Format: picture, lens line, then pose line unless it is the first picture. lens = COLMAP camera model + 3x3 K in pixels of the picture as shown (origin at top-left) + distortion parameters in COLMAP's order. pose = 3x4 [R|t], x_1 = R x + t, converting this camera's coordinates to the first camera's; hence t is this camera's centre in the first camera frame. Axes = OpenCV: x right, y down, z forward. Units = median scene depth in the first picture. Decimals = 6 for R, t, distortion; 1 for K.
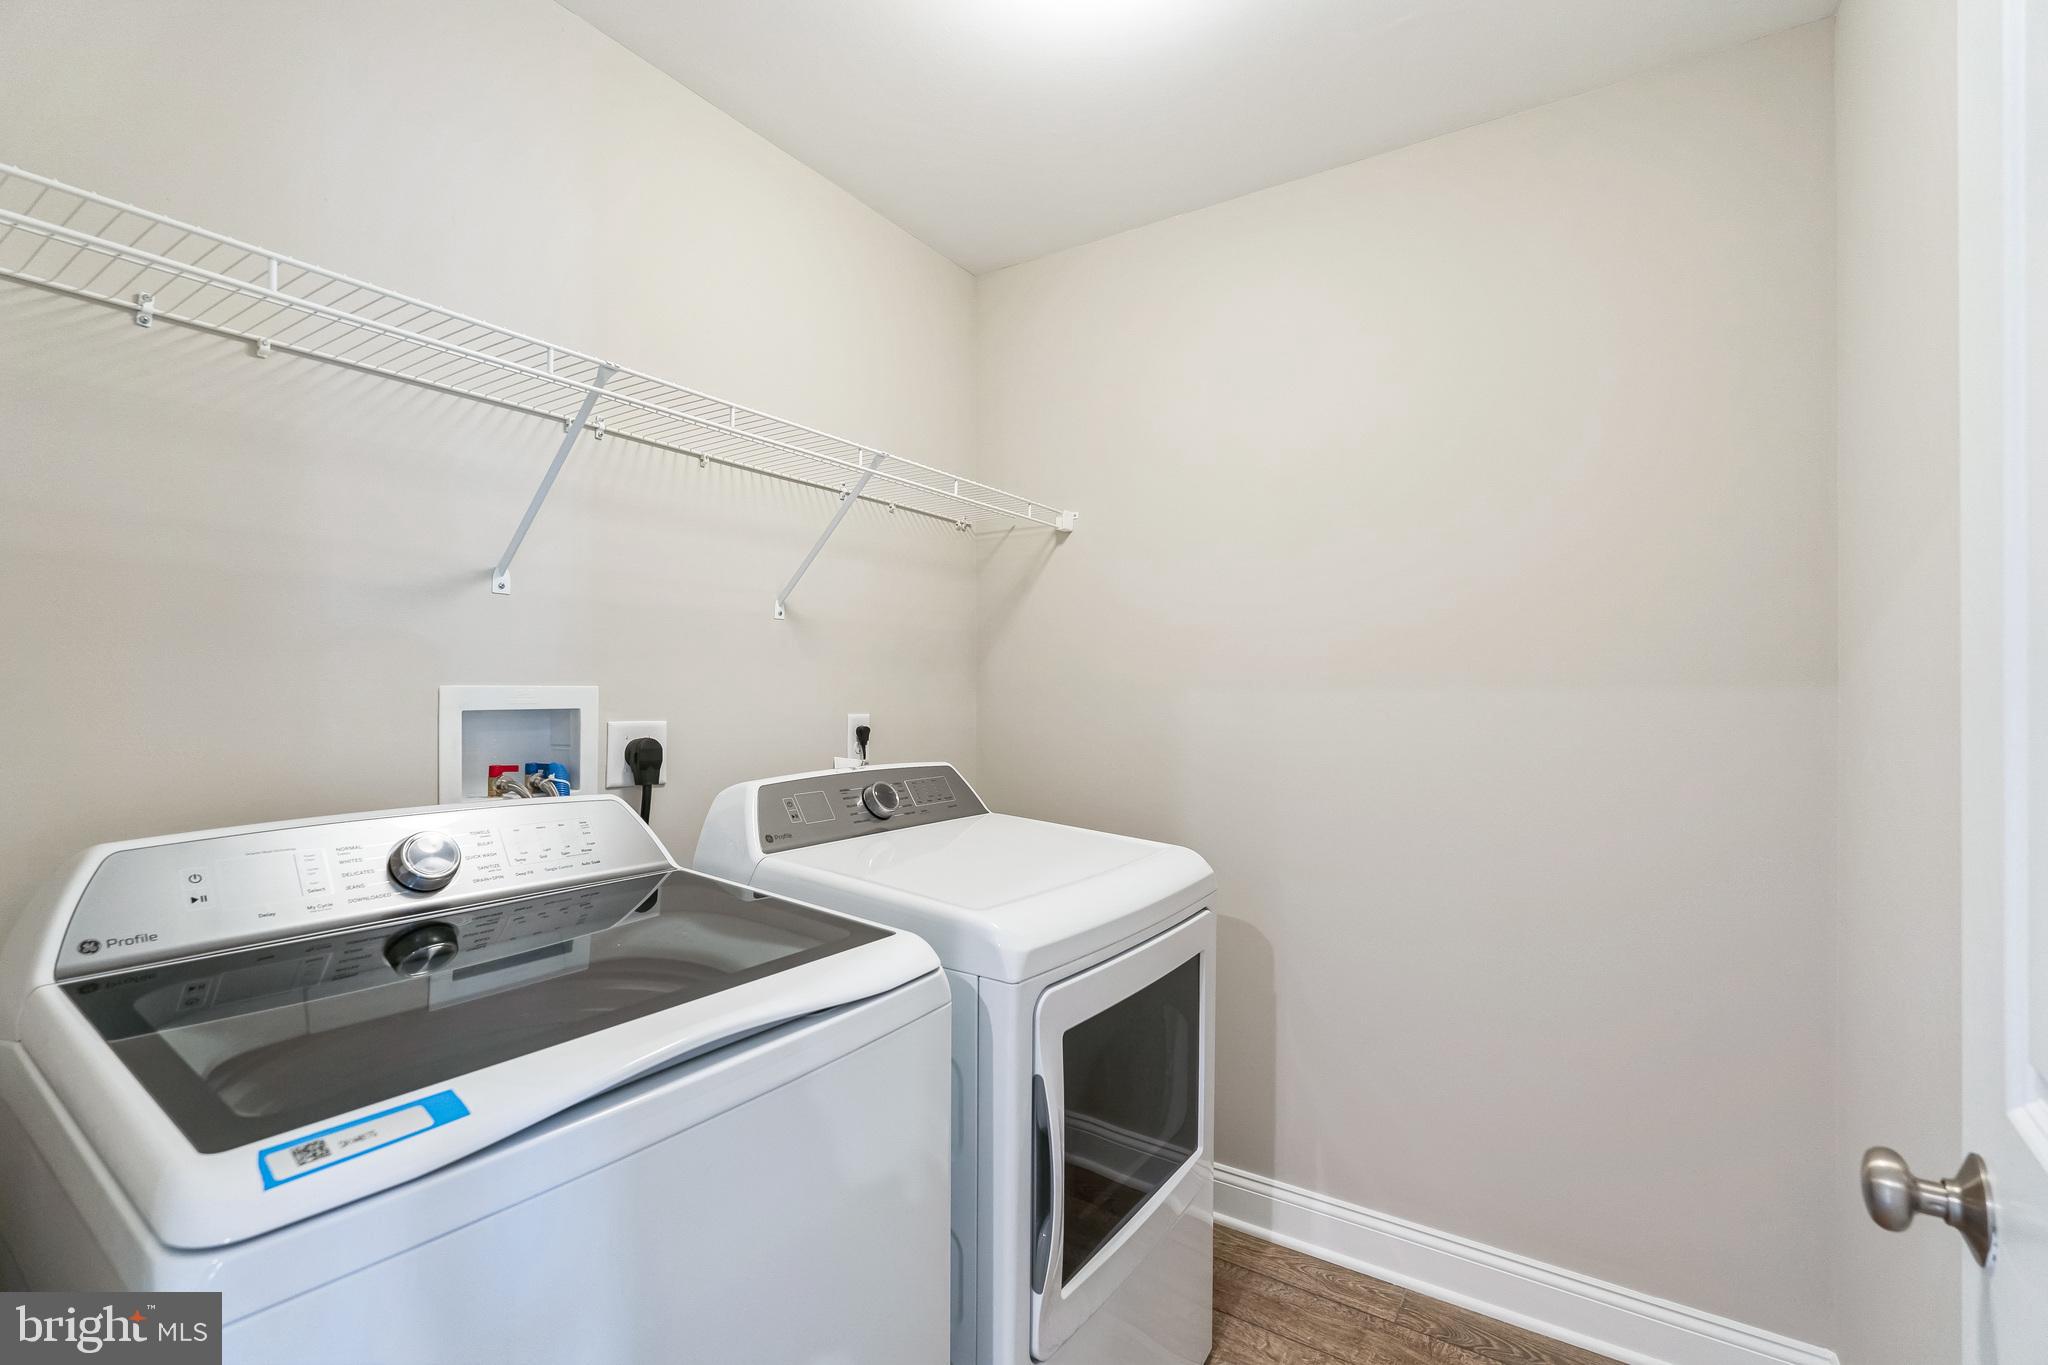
lens RADIAL K [[896.2, 0, 1021.1], [0, 896.2, 685.9], [0, 0, 1]] dist [-0.001749, 0.000008]
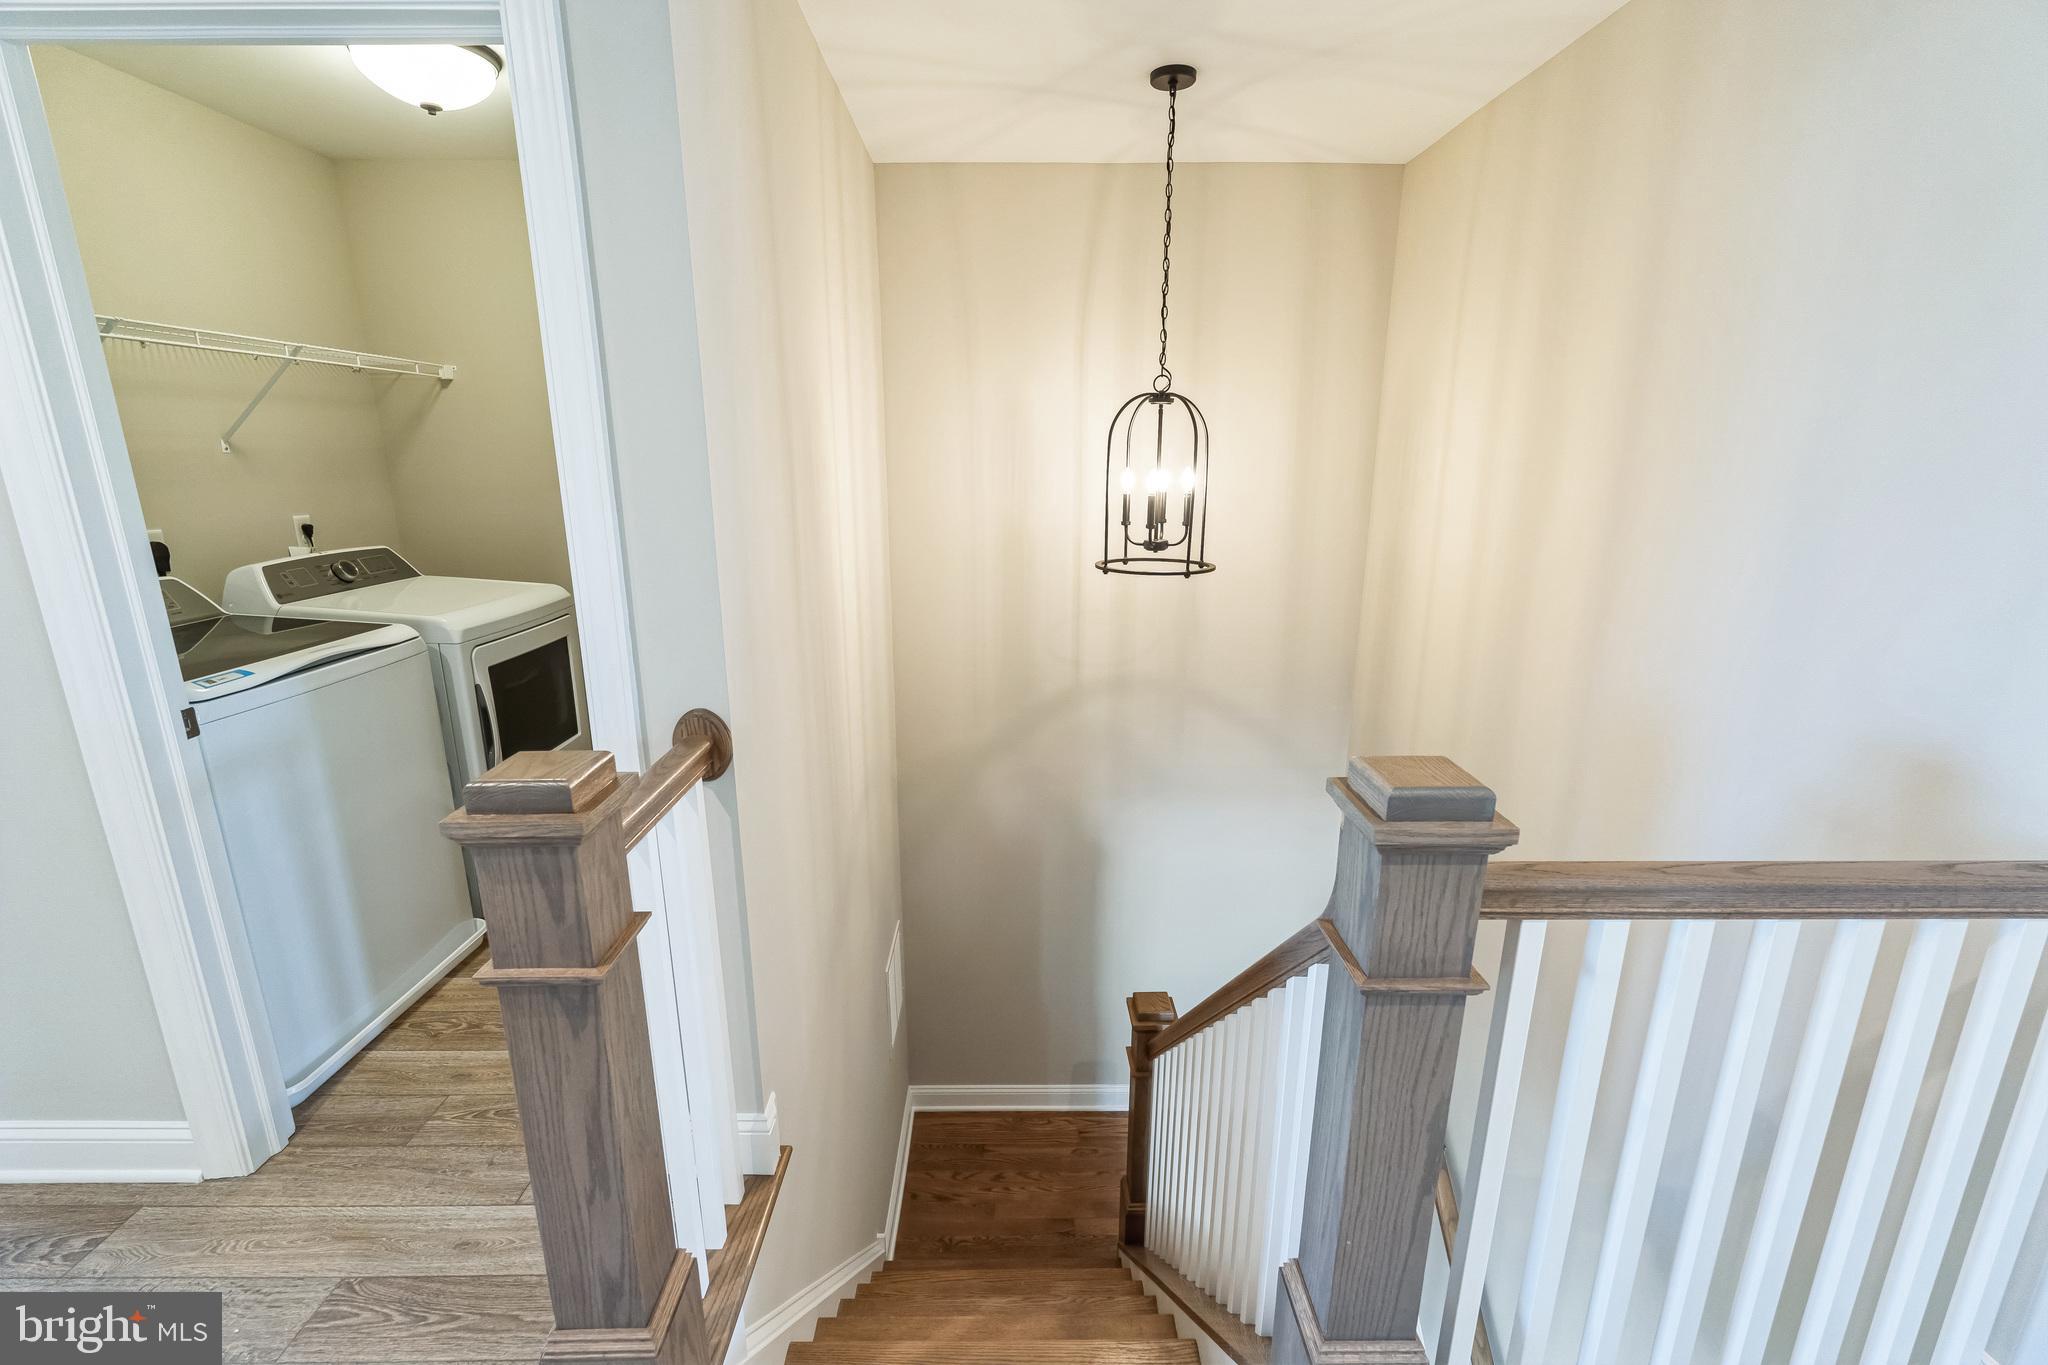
lens RADIAL K [[896.2, 0, 1021.1], [0, 896.2, 685.9], [0, 0, 1]] dist [-0.001749, 0.000008]
pose [[0.832540, -0.144123, 0.534888, -0.035757], [-0.000603, 0.965327, 0.261043, -0.108667], [-0.553964, -0.217651, 0.803587, -1.157216]]
